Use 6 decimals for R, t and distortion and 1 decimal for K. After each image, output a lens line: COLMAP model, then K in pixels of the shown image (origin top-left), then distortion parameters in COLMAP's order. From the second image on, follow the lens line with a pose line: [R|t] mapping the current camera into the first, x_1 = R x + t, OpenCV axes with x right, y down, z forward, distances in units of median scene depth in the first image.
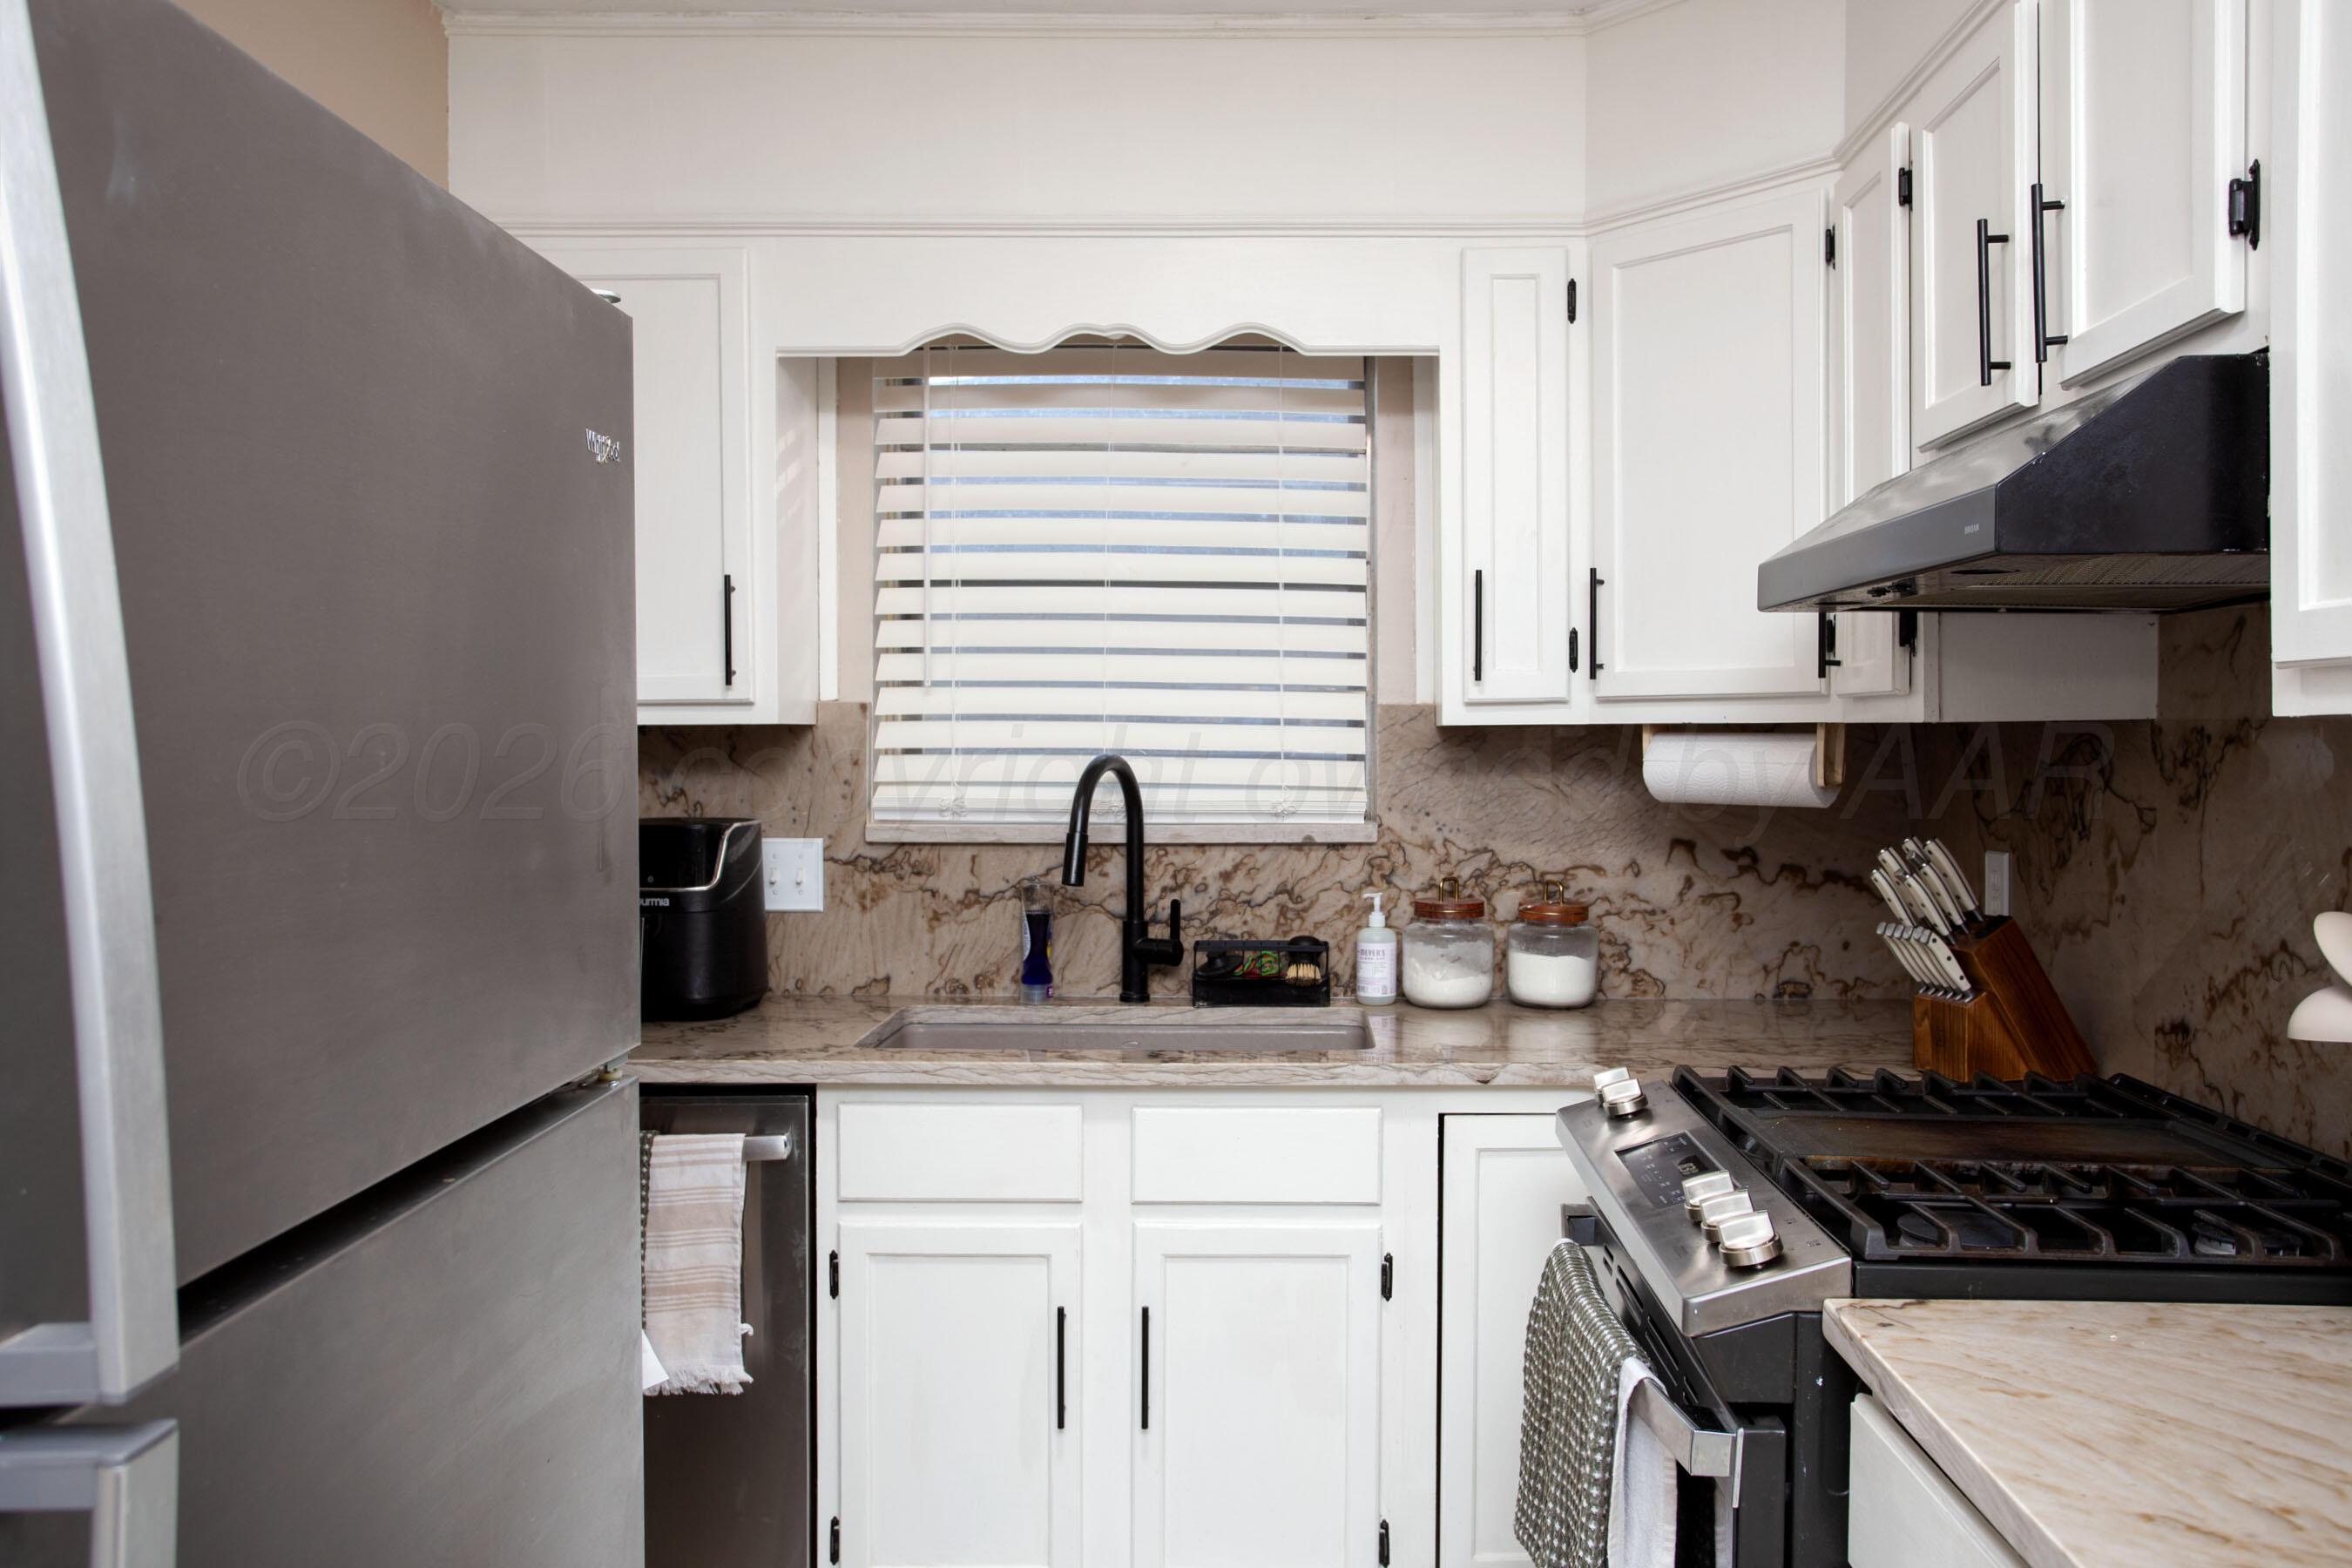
lens RADIAL K [[1877.7, 0, 1229.9], [0, 1877.7, 773.1], [0, 0, 1]] dist [-0.053132, 0.170471]
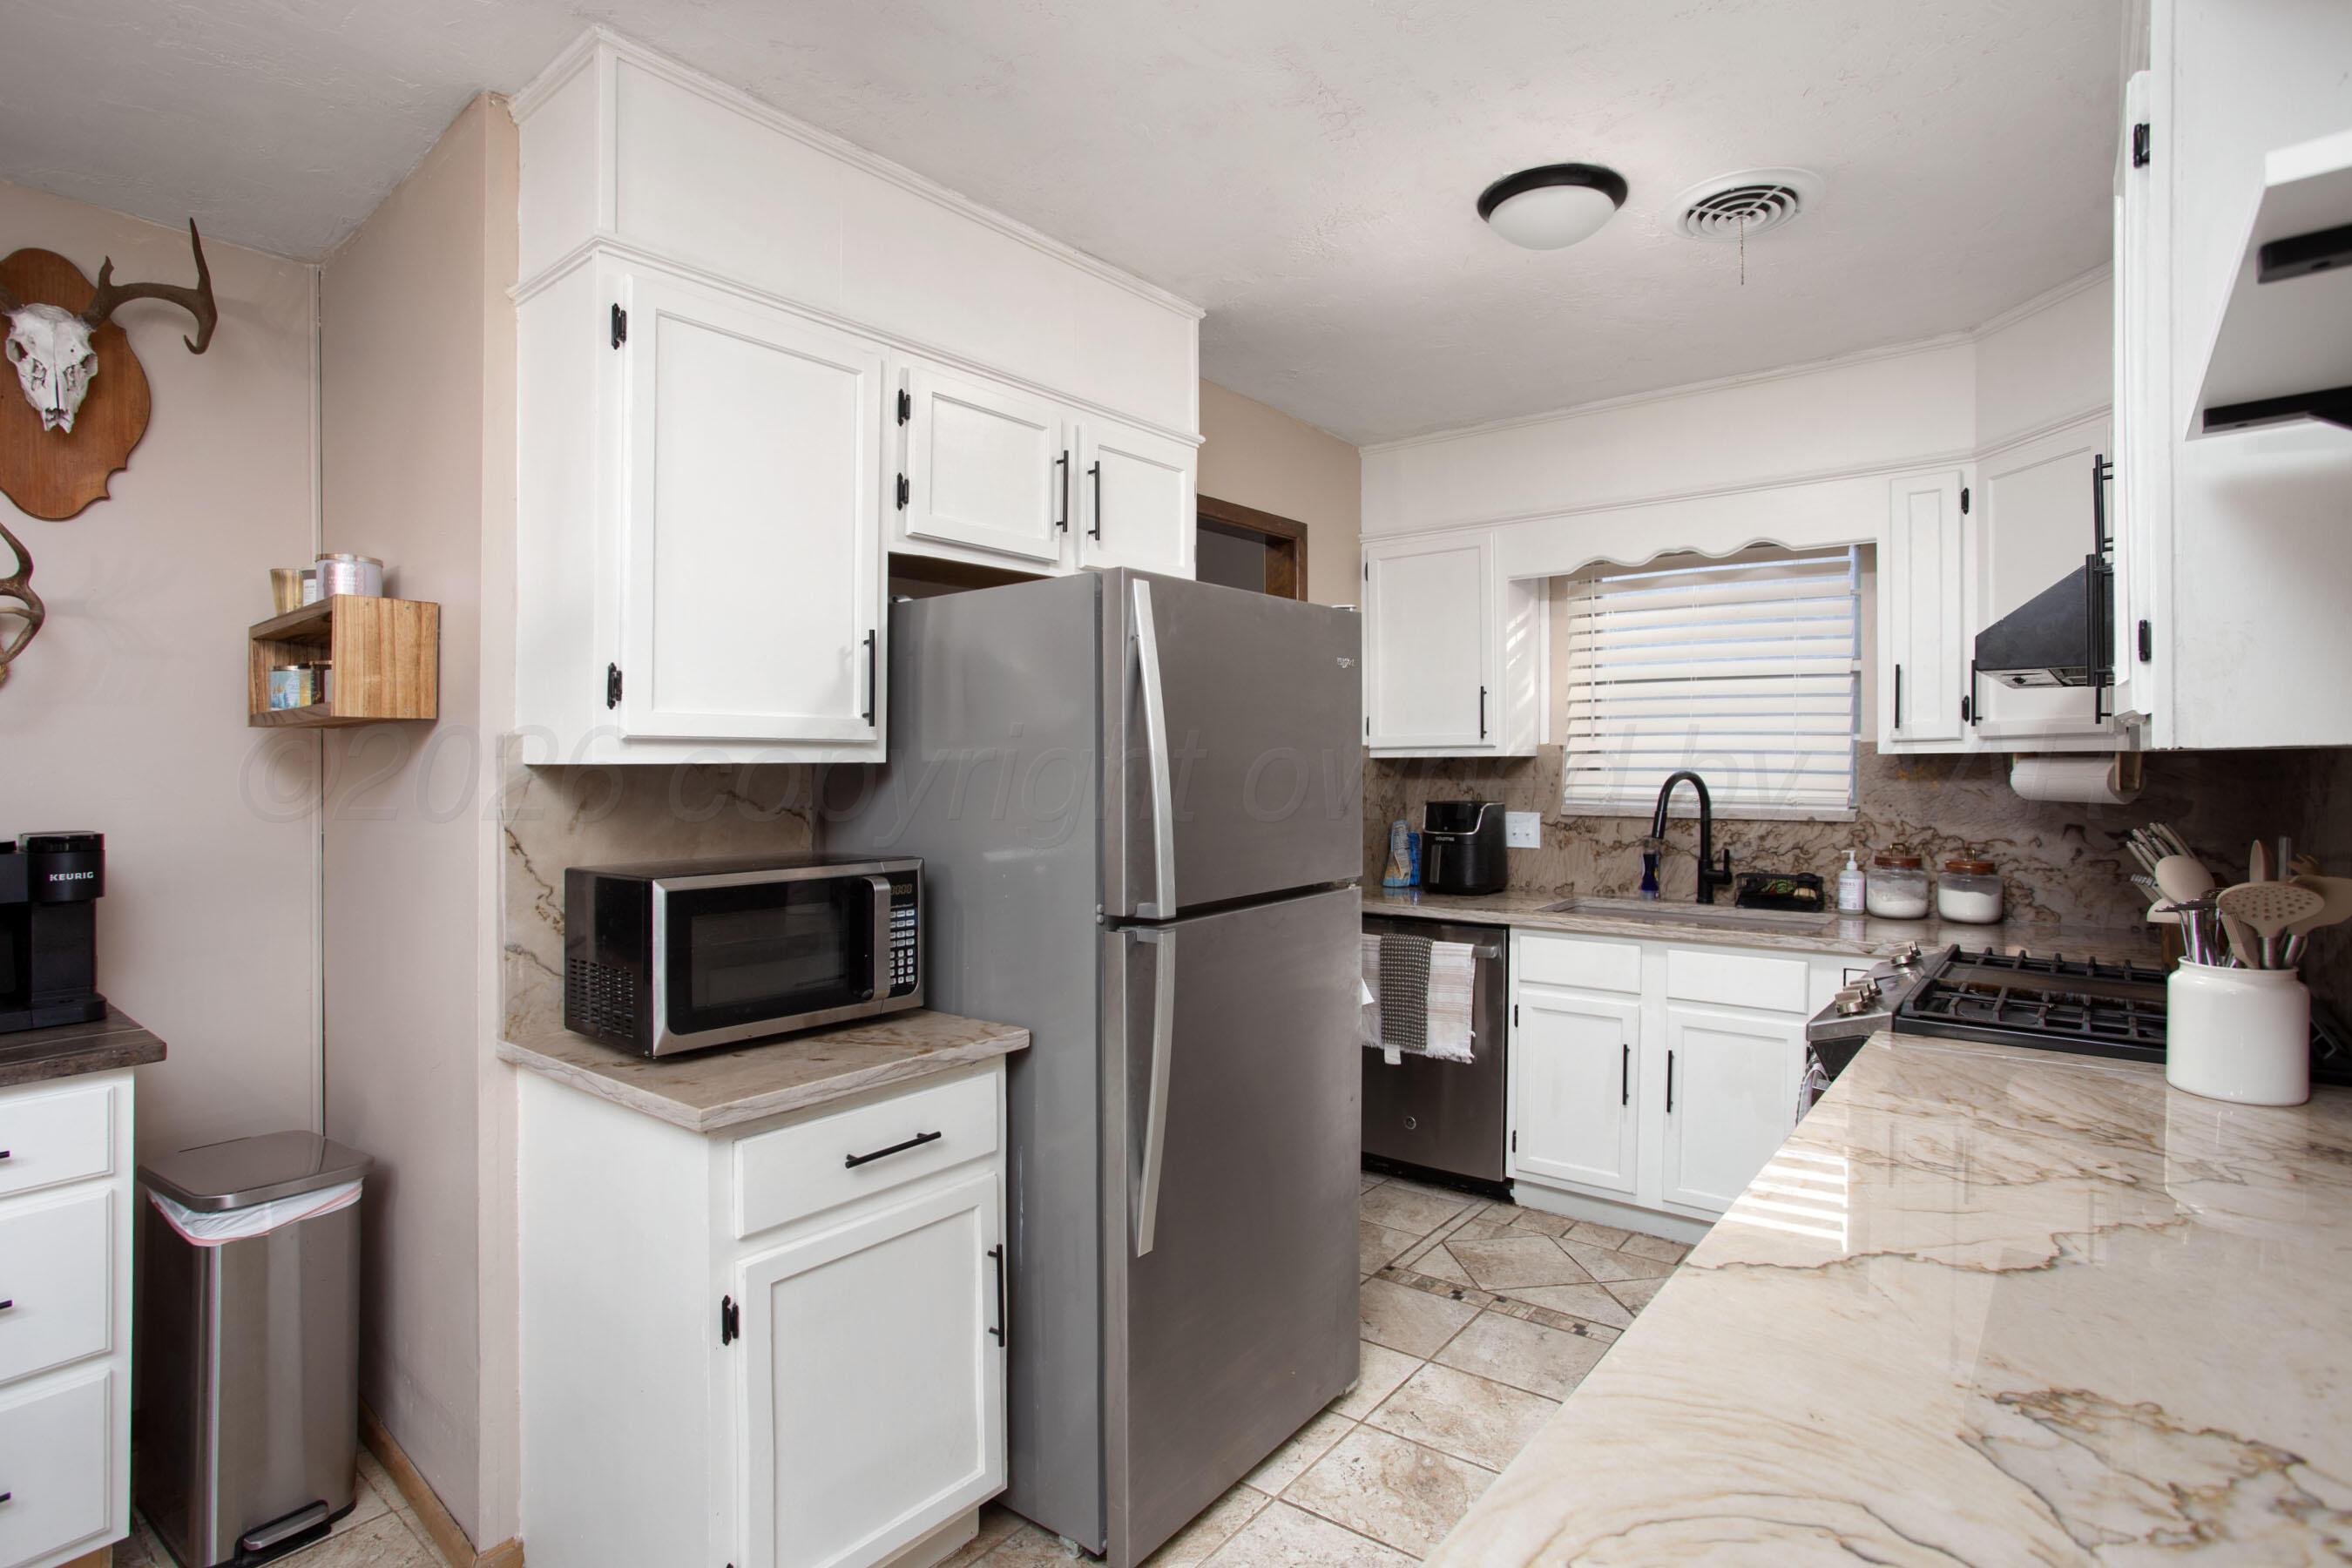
lens RADIAL K [[1148.9, 0, 1176.0], [0, 1148.9, 784.0], [0, 0, 1]] dist [-0.011999, -0.000730]
pose [[0.800072, 0.006803, -0.599866, 0.218462], [-0.006138, 0.999976, 0.003154, 0.002888], [0.599873, 0.001158, 0.800094, -0.231887]]
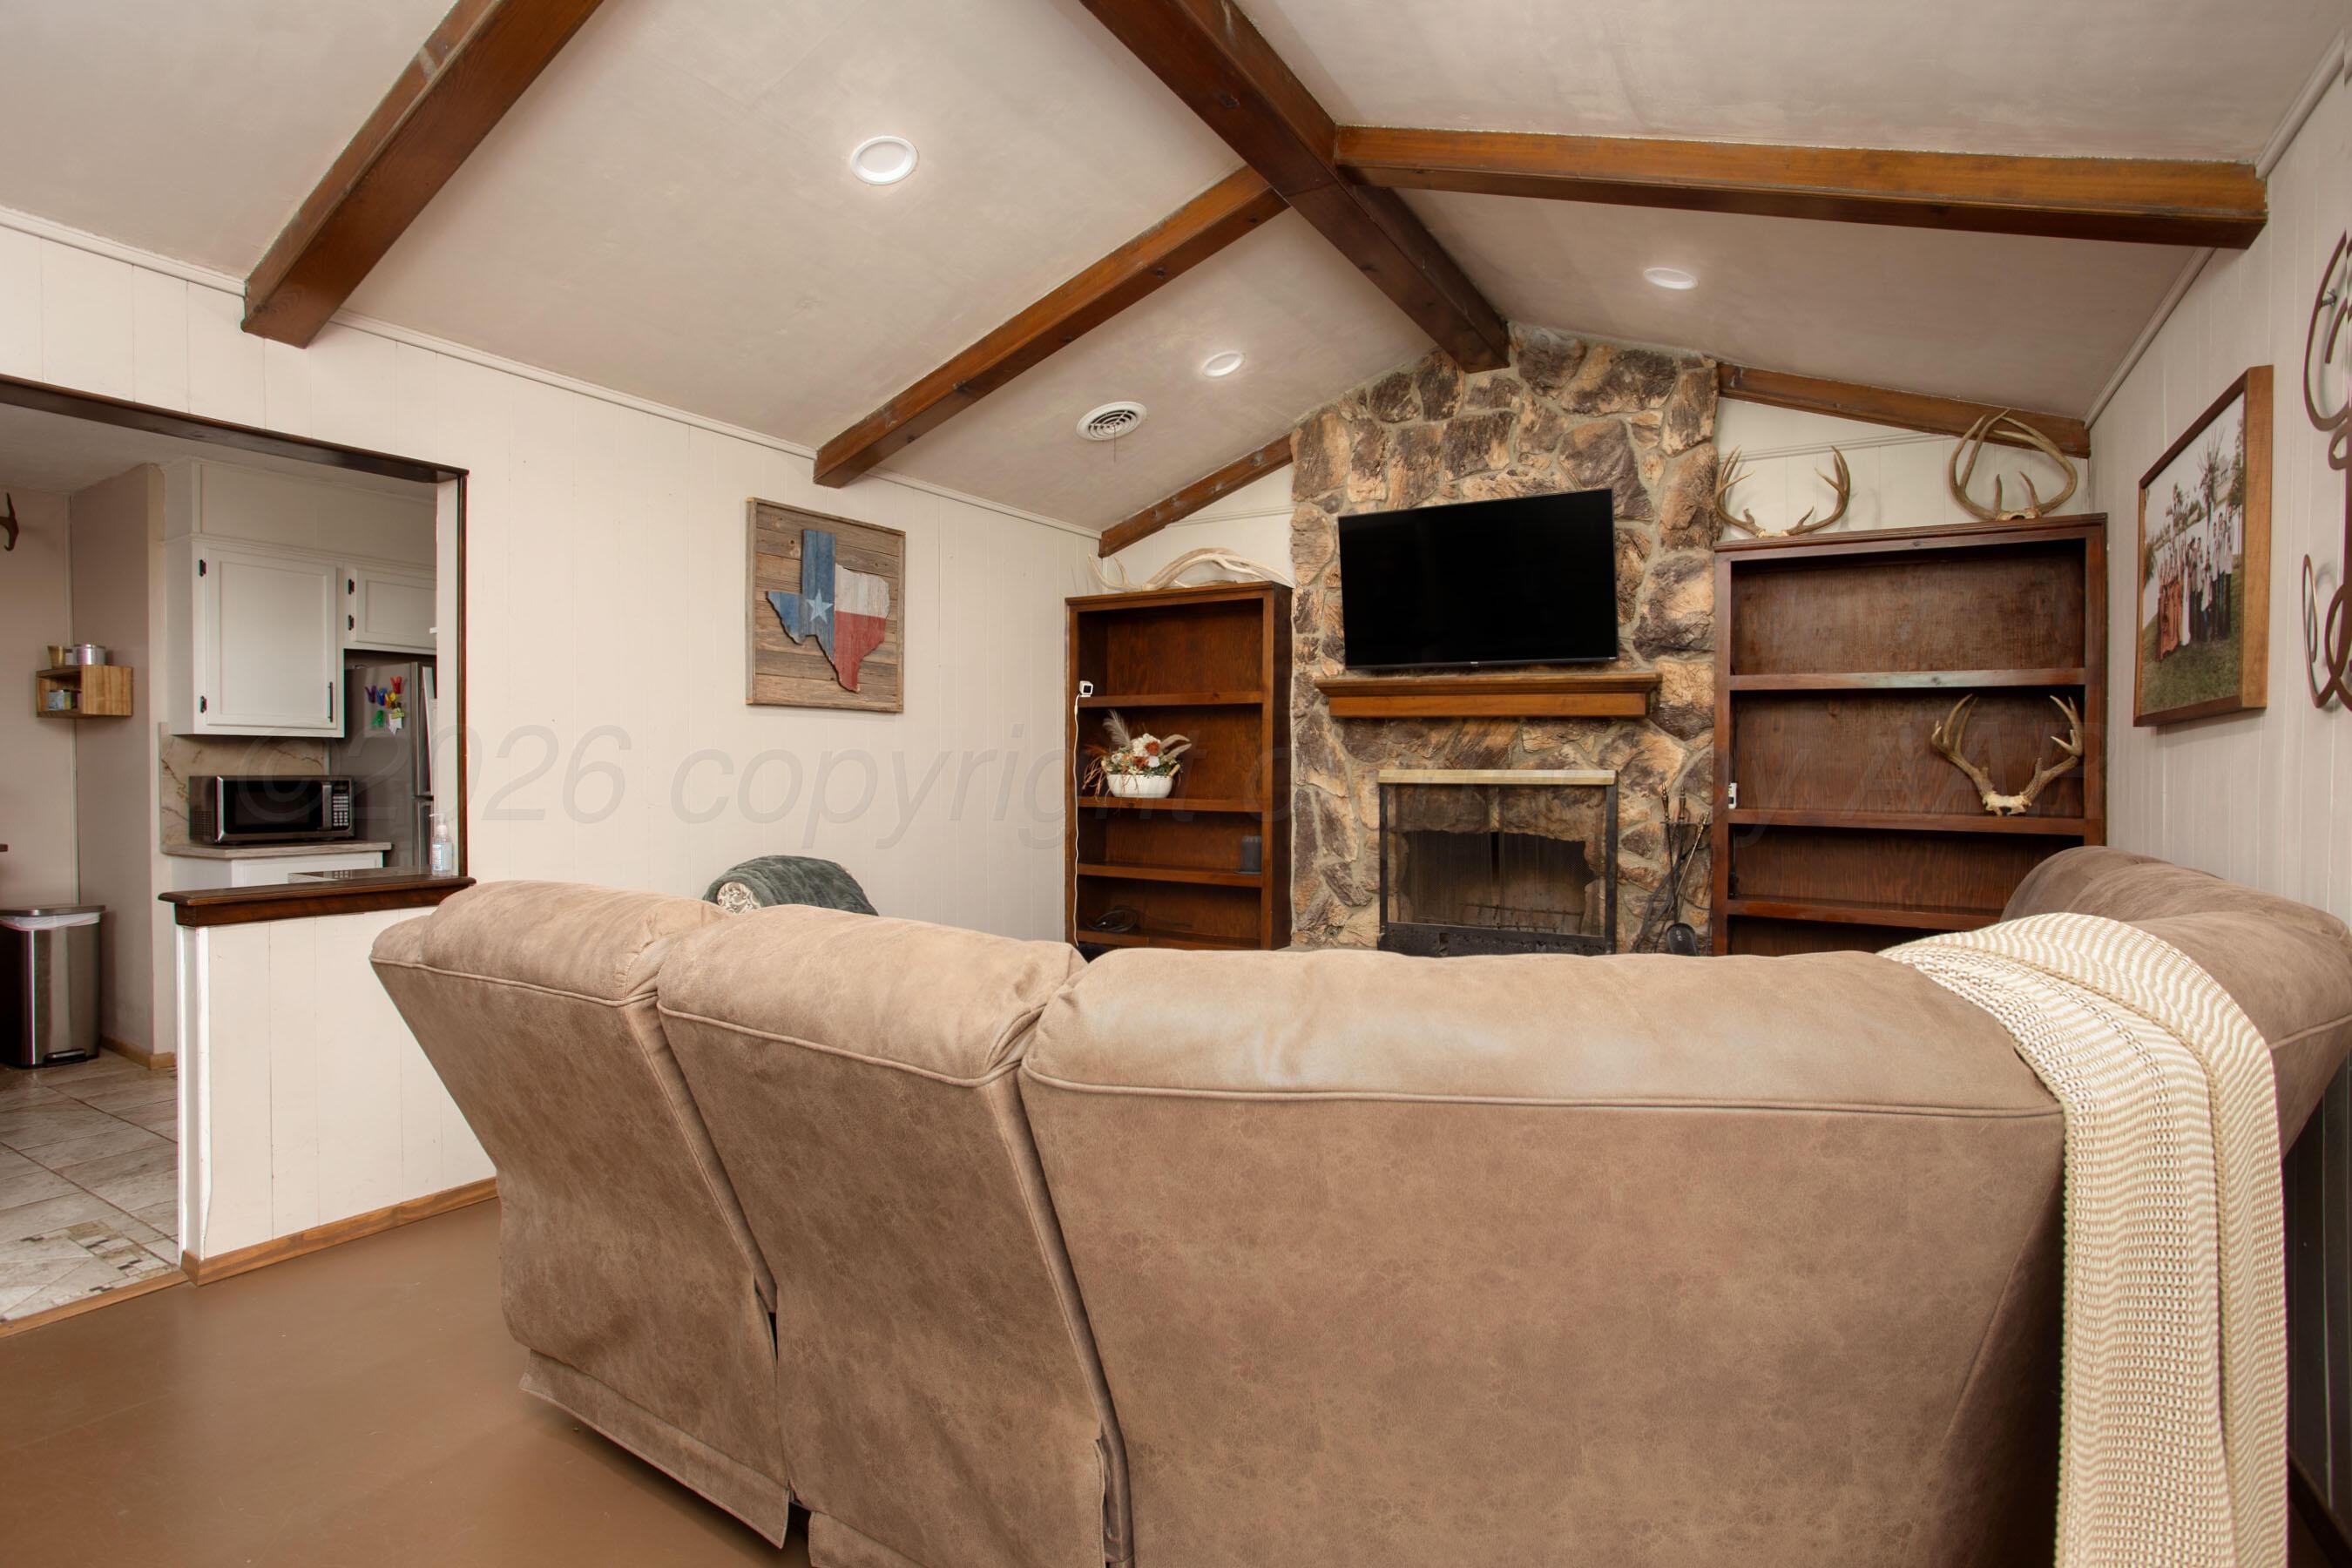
lens RADIAL K [[1148.9, 0, 1176.0], [0, 1148.9, 784.0], [0, 0, 1]] dist [-0.011999, -0.000730]
pose [[0.884348, 0.015904, -0.466557, 1.318329], [-0.016452, 0.999860, 0.002900, 0.032495], [0.466538, 0.005111, 0.884486, -0.613500]]
